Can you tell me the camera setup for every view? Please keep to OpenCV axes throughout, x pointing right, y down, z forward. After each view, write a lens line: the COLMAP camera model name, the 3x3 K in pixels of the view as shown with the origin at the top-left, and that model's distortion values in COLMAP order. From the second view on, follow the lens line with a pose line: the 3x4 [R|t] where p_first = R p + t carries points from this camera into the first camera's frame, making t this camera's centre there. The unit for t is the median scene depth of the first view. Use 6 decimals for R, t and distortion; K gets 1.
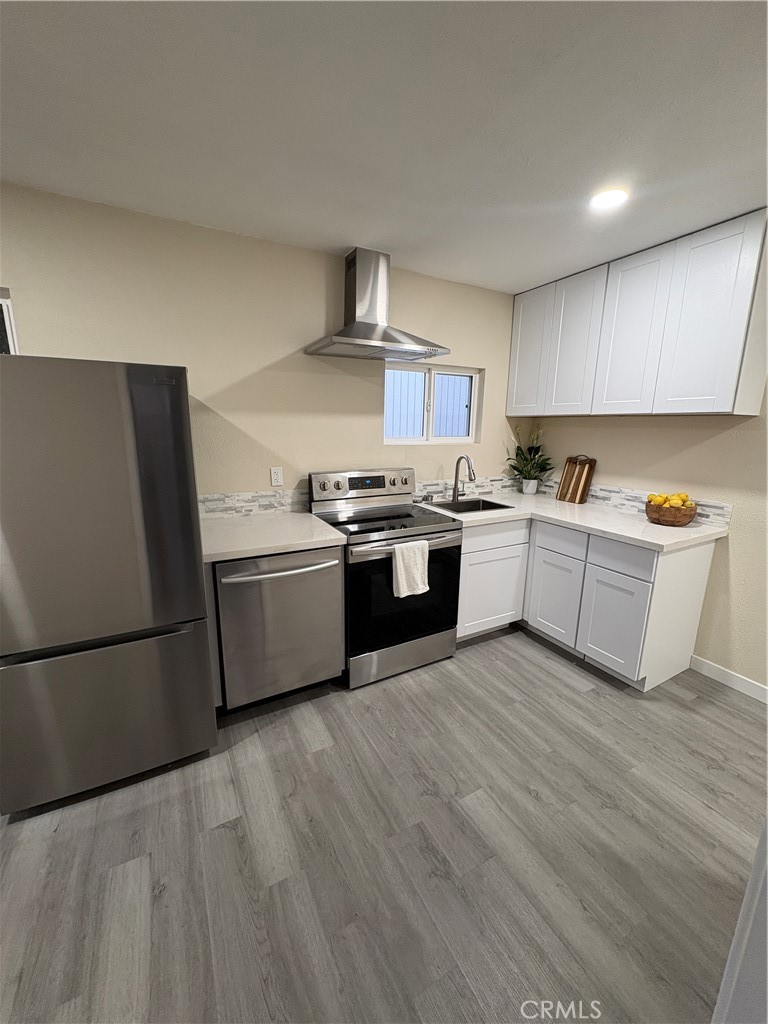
lens RADIAL K [[410.2, 0, 384.0], [0, 410.2, 512.0], [0, 0, 1]] dist [0.000795, 0.000077]
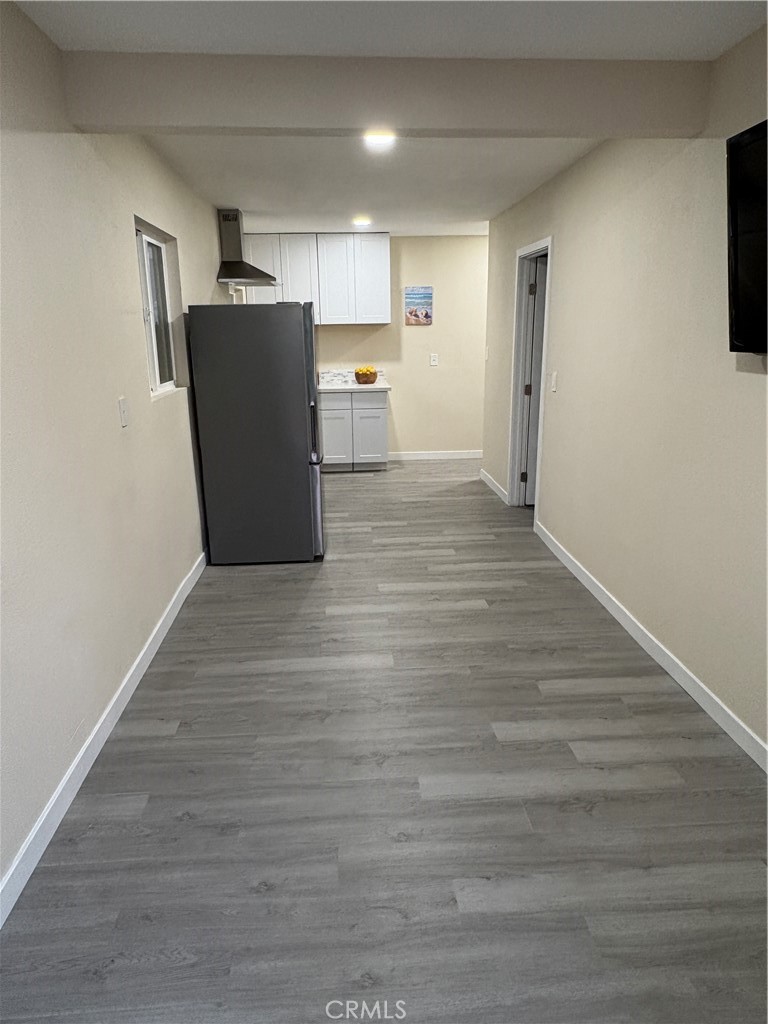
lens RADIAL K [[667.4, 0, 384.0], [0, 667.4, 512.0], [0, 0, 1]] dist [-0.002073, -0.000366]
pose [[0.416109, -0.259856, 0.871394, -2.397430], [0.215354, 0.959197, 0.183203, 0.058536], [-0.883445, 0.111426, 0.455092, -0.430025]]
